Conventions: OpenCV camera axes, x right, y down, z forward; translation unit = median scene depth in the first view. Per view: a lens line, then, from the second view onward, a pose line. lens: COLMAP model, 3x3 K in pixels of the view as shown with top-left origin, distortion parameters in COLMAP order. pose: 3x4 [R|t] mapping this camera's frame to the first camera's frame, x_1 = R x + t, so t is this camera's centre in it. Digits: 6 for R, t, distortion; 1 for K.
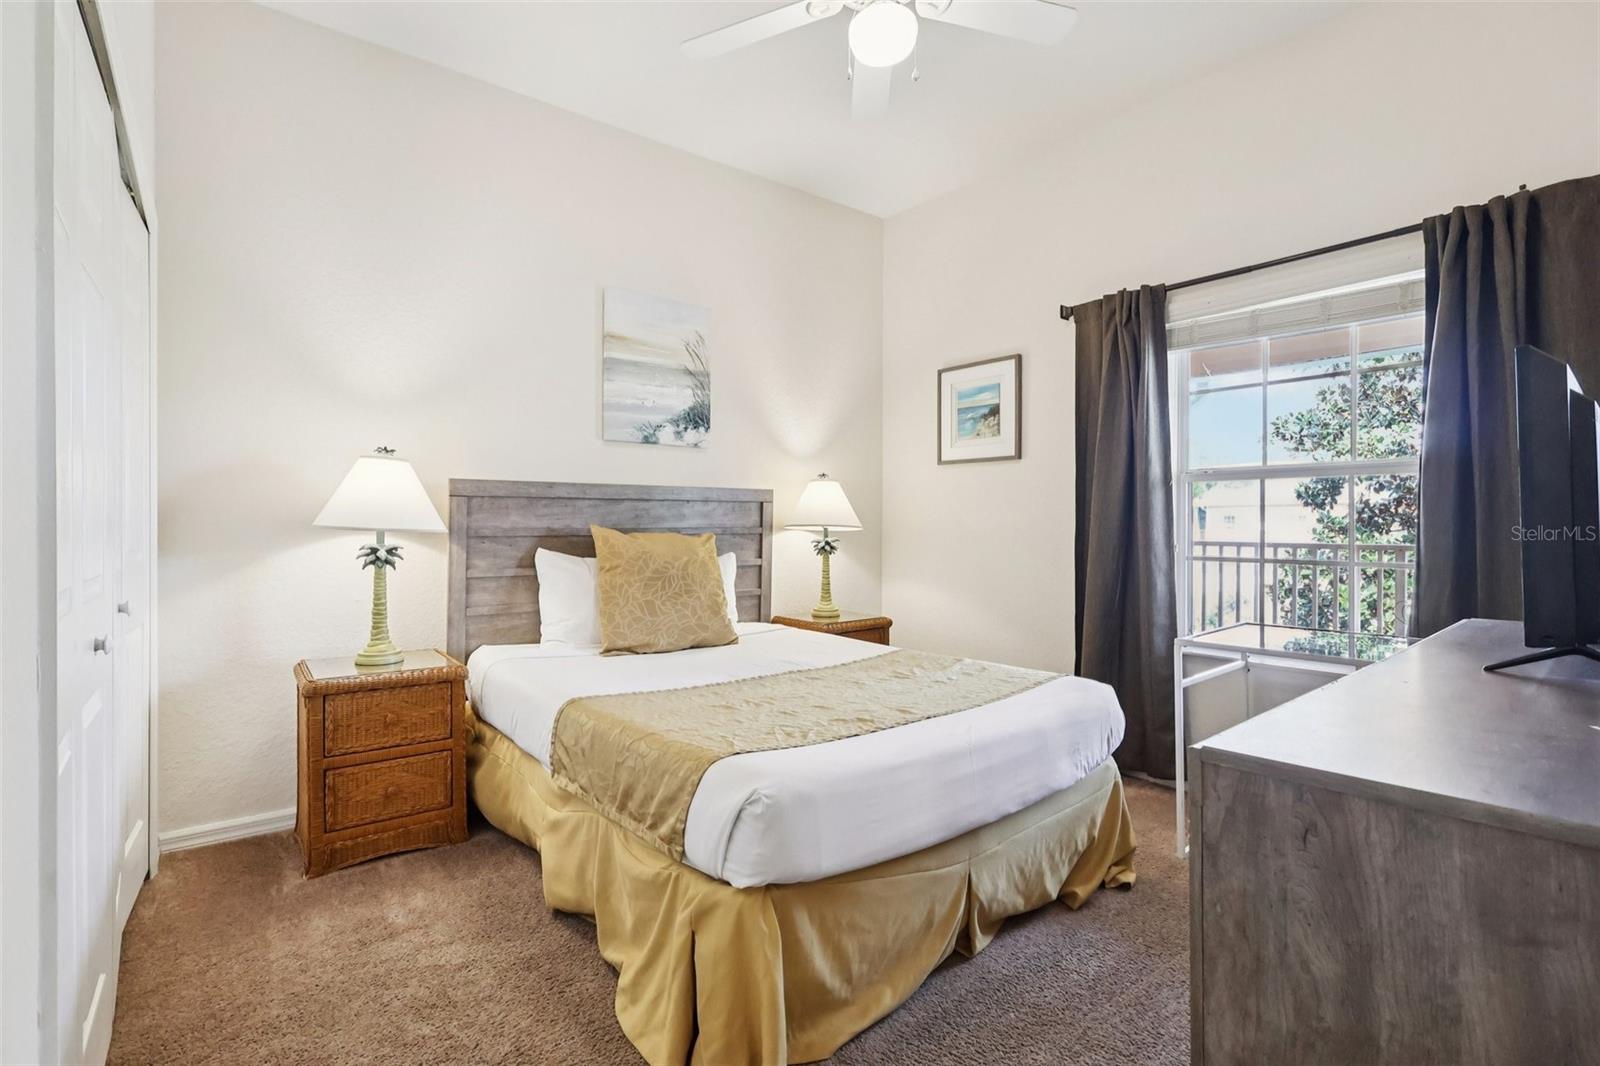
lens RADIAL K [[740.8, 0, 794.0], [0, 740.8, 530.0], [0, 0, 1]] dist [-0.005898, 0.000516]
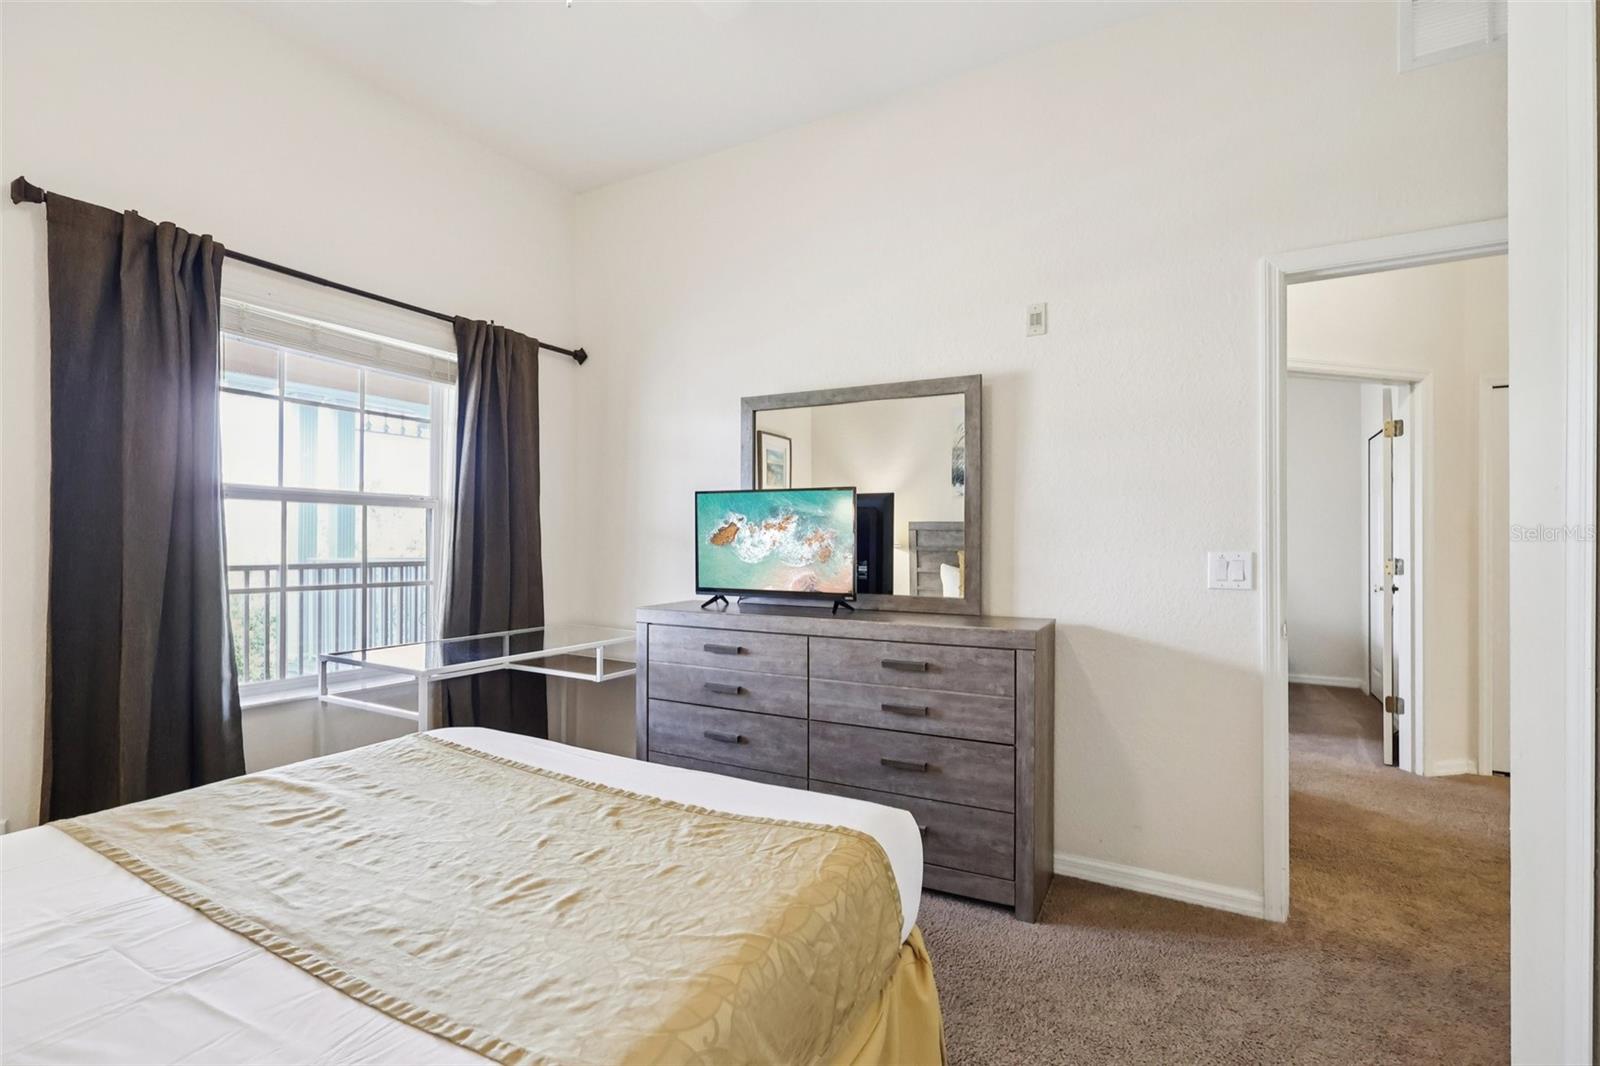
lens RADIAL K [[740.8, 0, 795.6], [0, 740.8, 540.1], [0, 0, 1]] dist [-0.005898, 0.000516]
pose [[-0.390829, 0.005175, 0.920449, -0.499464], [0.005703, 0.999979, -0.003201, -0.014158], [-0.920446, 0.003998, -0.390850, 0.819127]]
